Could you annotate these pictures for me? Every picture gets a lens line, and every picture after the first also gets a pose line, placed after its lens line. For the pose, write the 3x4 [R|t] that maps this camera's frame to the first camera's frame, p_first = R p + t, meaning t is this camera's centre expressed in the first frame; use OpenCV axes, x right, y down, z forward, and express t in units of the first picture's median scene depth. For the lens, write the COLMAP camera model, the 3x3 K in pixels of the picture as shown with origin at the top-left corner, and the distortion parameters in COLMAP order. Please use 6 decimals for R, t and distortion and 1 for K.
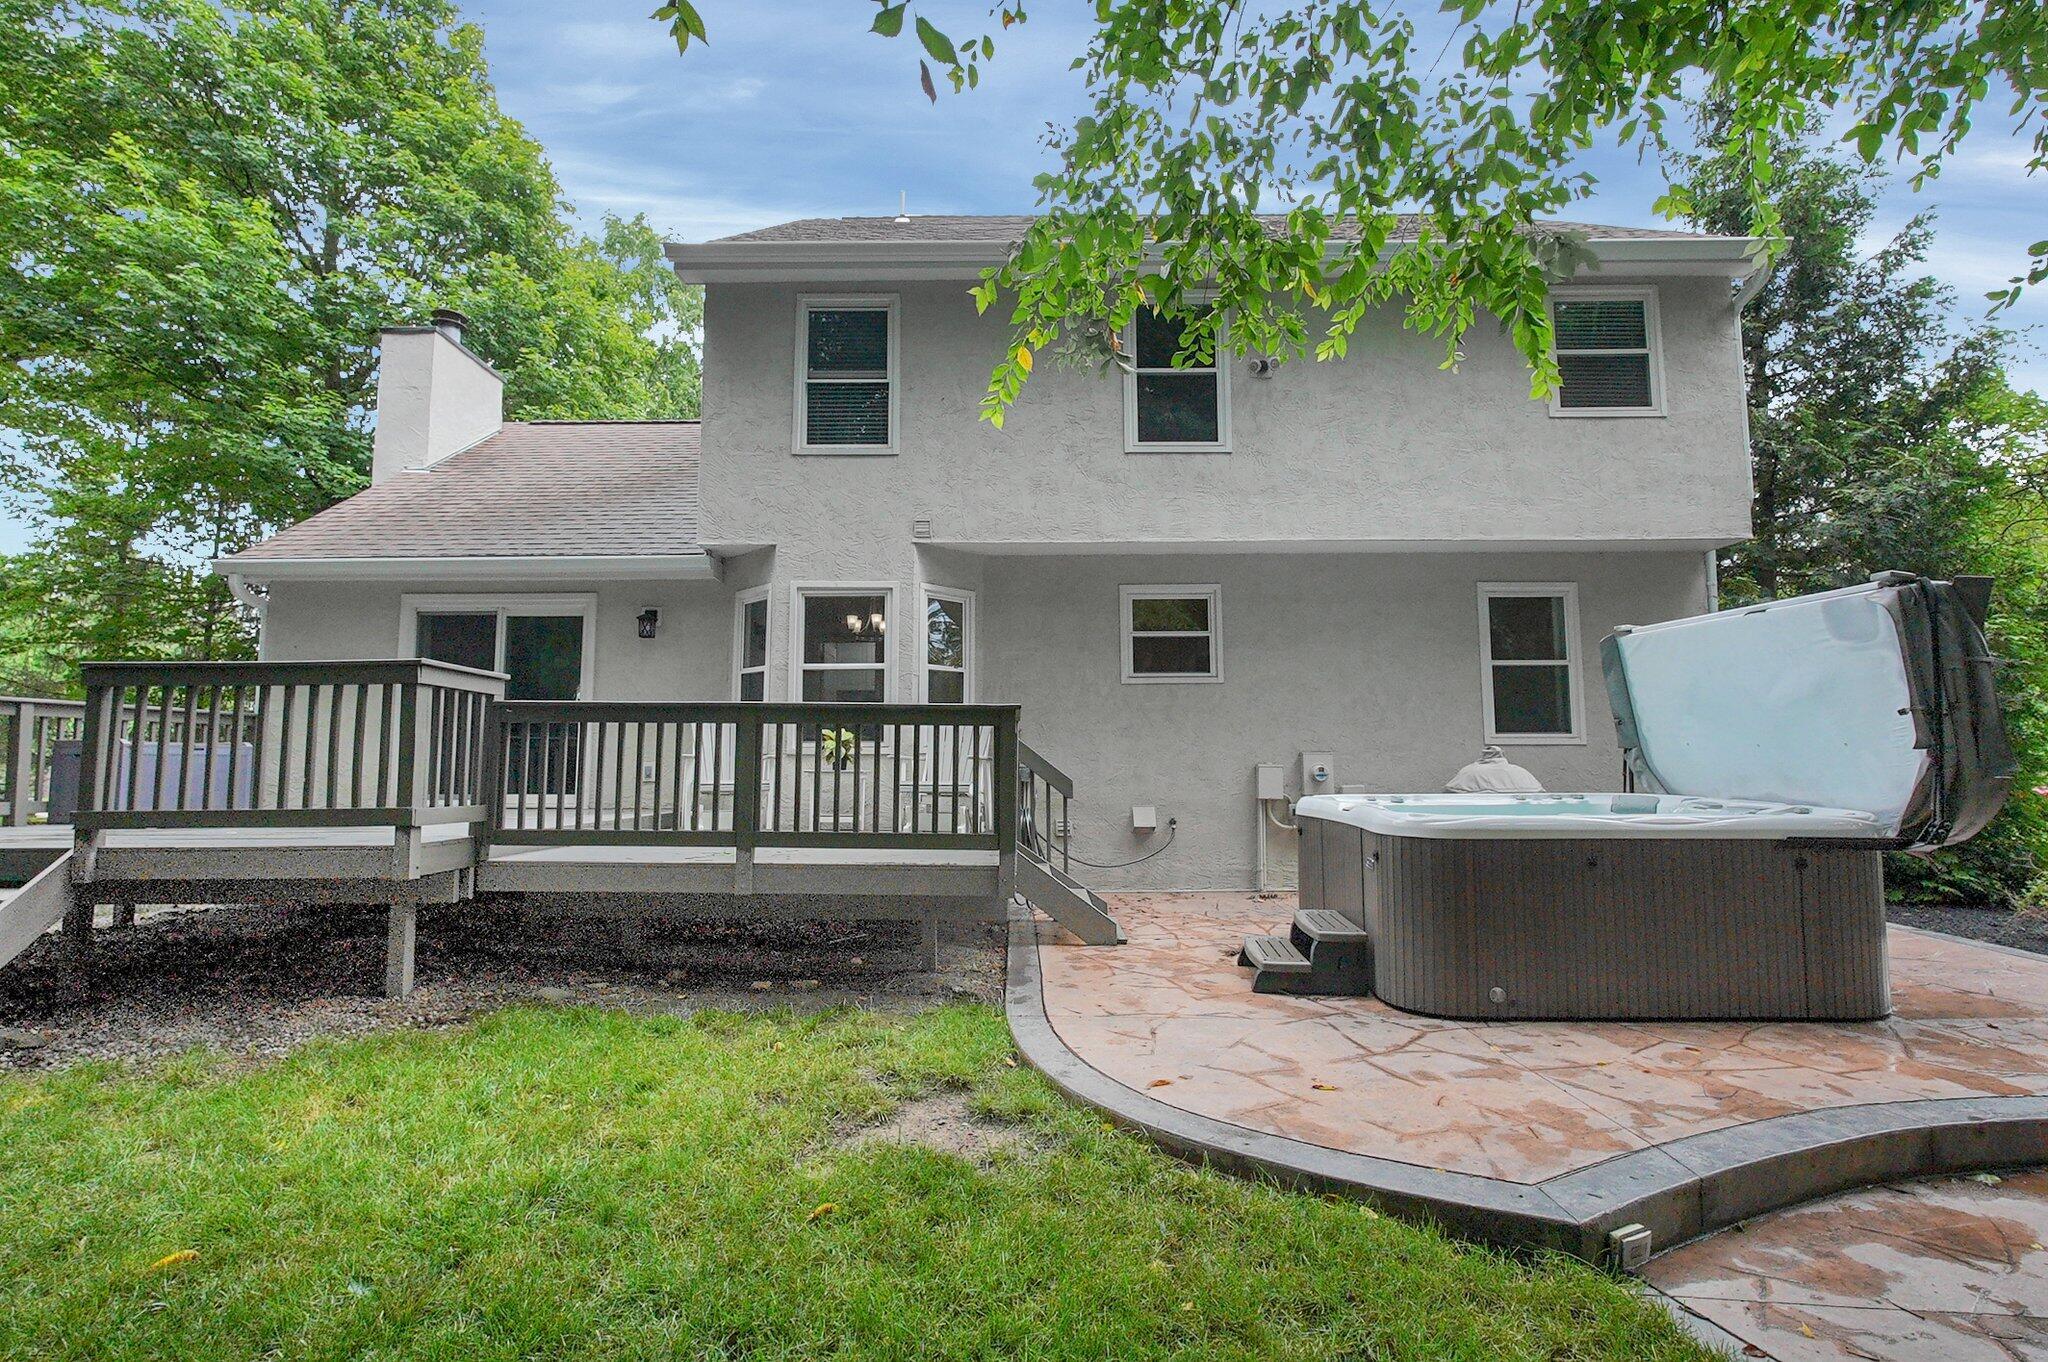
lens RADIAL K [[954.4, 0, 1029.3], [0, 954.4, 690.7], [0, 0, 1]] dist [-0.001213, -0.000050]
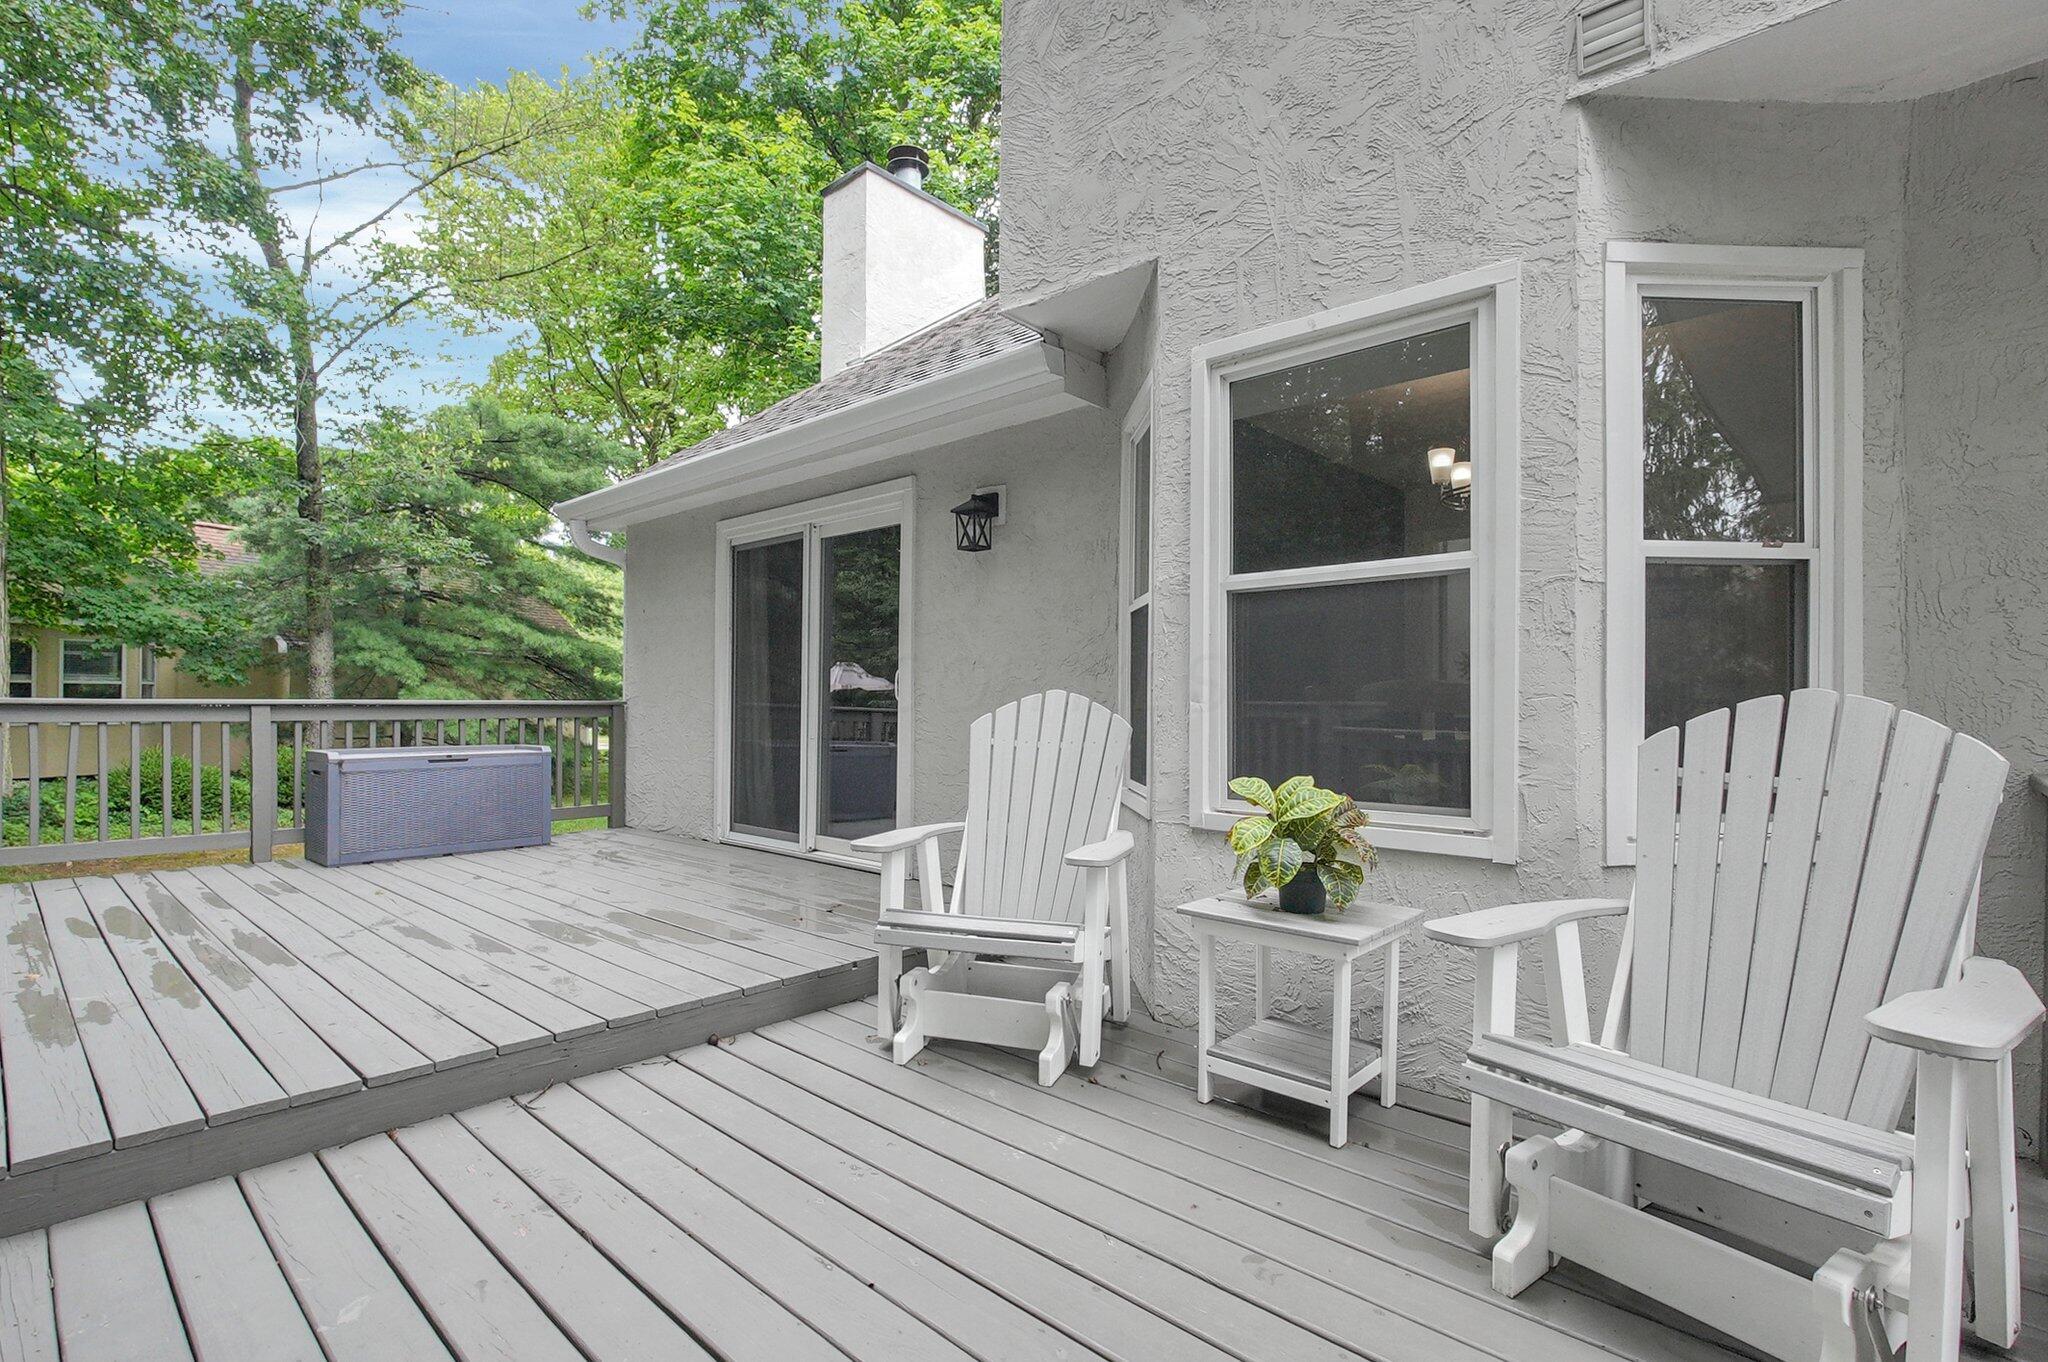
lens RADIAL K [[954.4, 0, 1029.3], [0, 954.4, 690.7], [0, 0, 1]] dist [-0.001213, -0.000050]
pose [[0.750444, -0.003095, -0.660927, -0.056282], [0.043878, 0.998016, 0.045148, -0.004518], [0.659476, -0.062882, 0.749091, 0.655234]]
